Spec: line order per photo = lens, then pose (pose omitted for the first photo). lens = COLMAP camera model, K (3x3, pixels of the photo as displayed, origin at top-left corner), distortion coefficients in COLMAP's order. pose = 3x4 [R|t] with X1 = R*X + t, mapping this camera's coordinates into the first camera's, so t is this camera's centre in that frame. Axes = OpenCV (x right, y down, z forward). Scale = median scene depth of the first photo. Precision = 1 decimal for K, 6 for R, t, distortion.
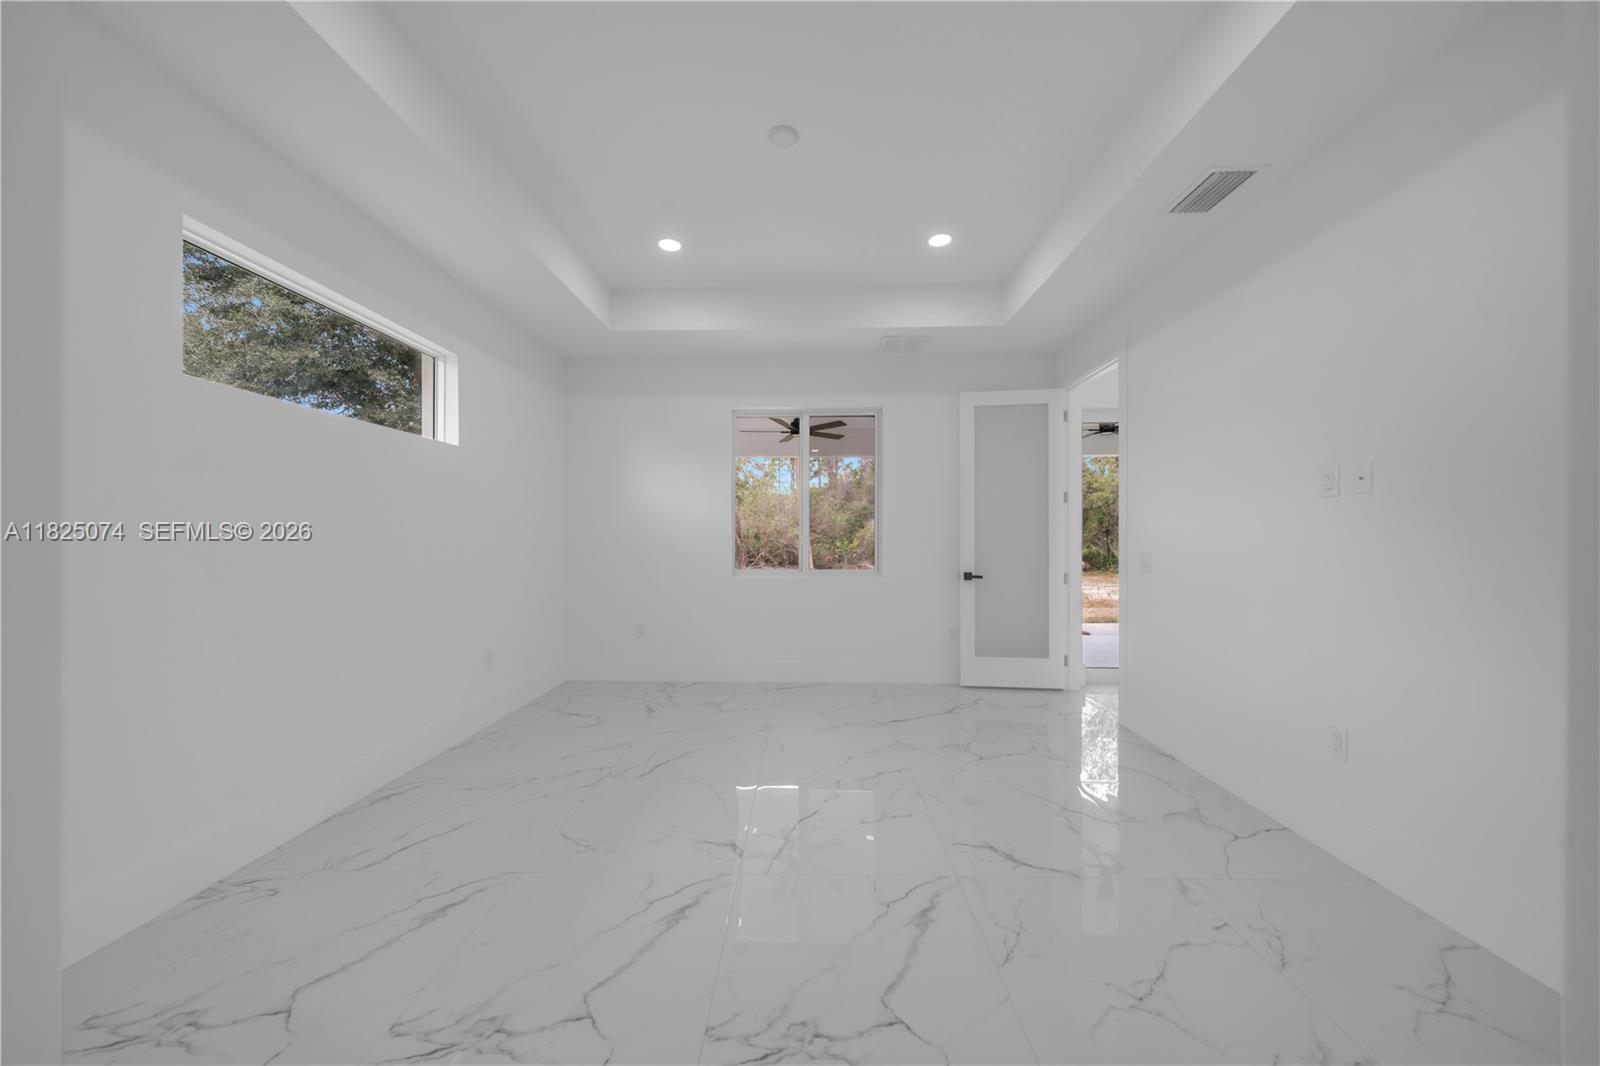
lens RADIAL K [[551.5, 0, 805.2], [0, 551.5, 535.4], [0, 0, 1]] dist [-0.001607, -0.000657]
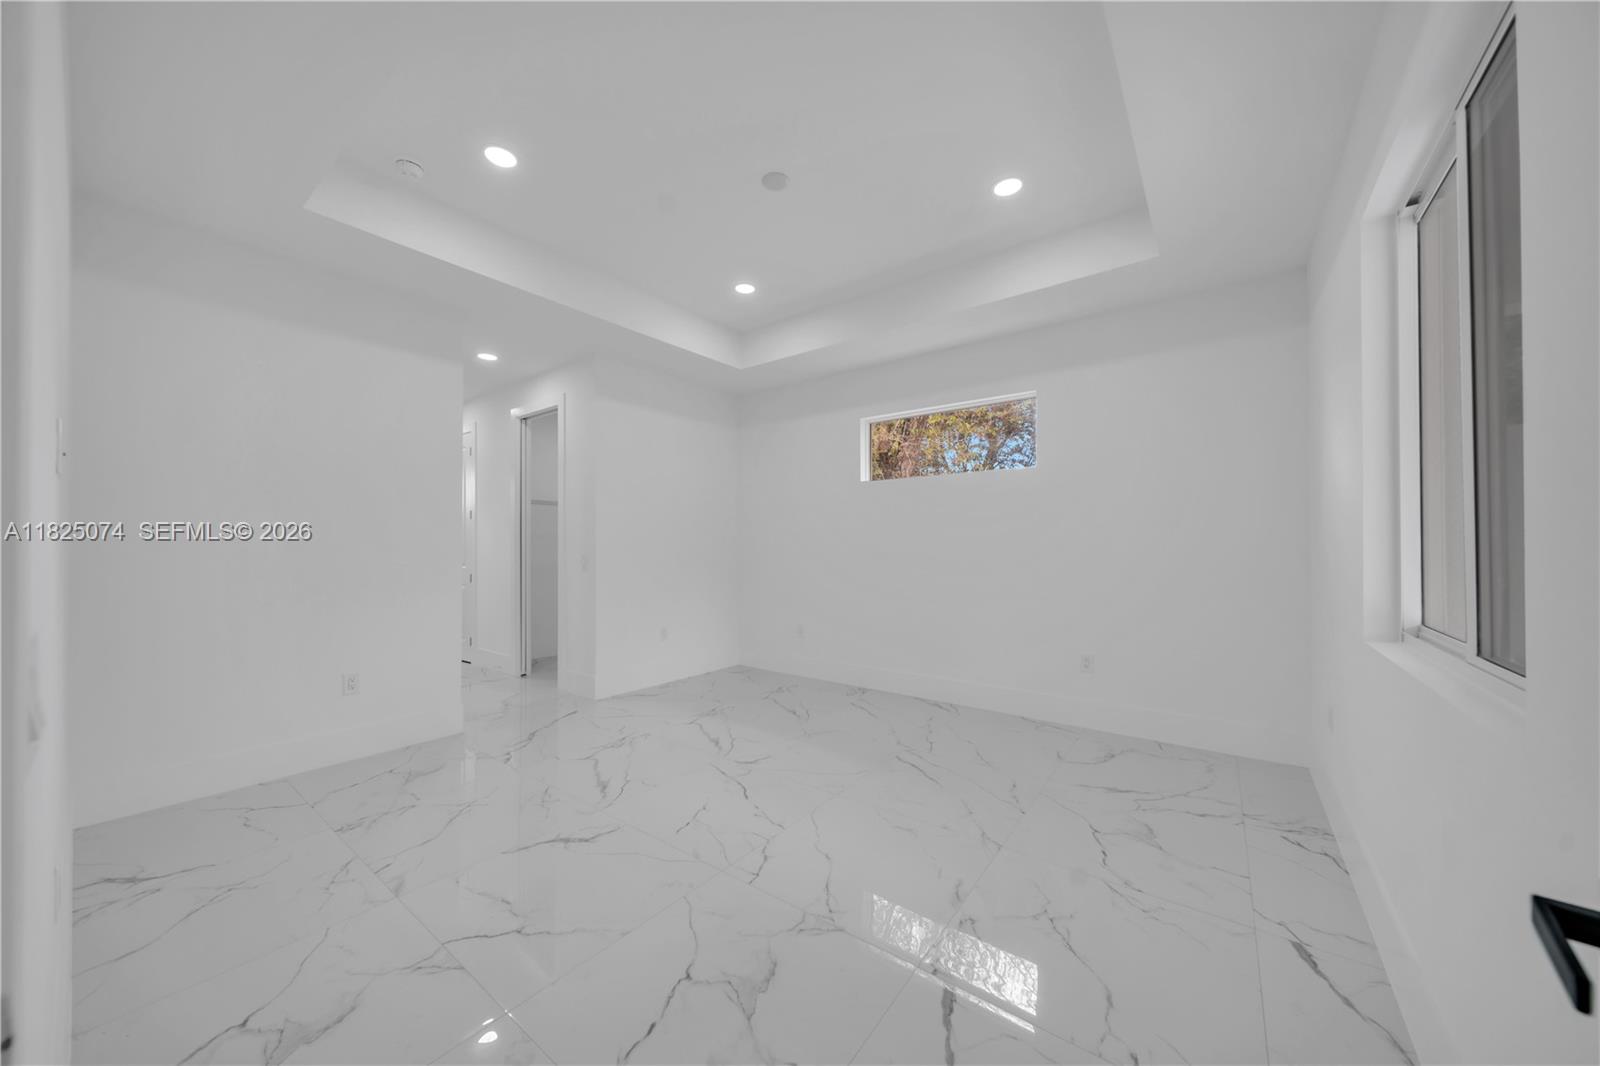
lens RADIAL K [[551.5, 0, 804.4], [0, 551.5, 540.1], [0, 0, 1]] dist [-0.001607, -0.000657]
pose [[-0.586106, -0.005888, -0.810213, 0.977991], [0.003076, 0.999950, -0.009492, 0.000214], [0.810228, -0.008056, -0.586059, 2.015918]]
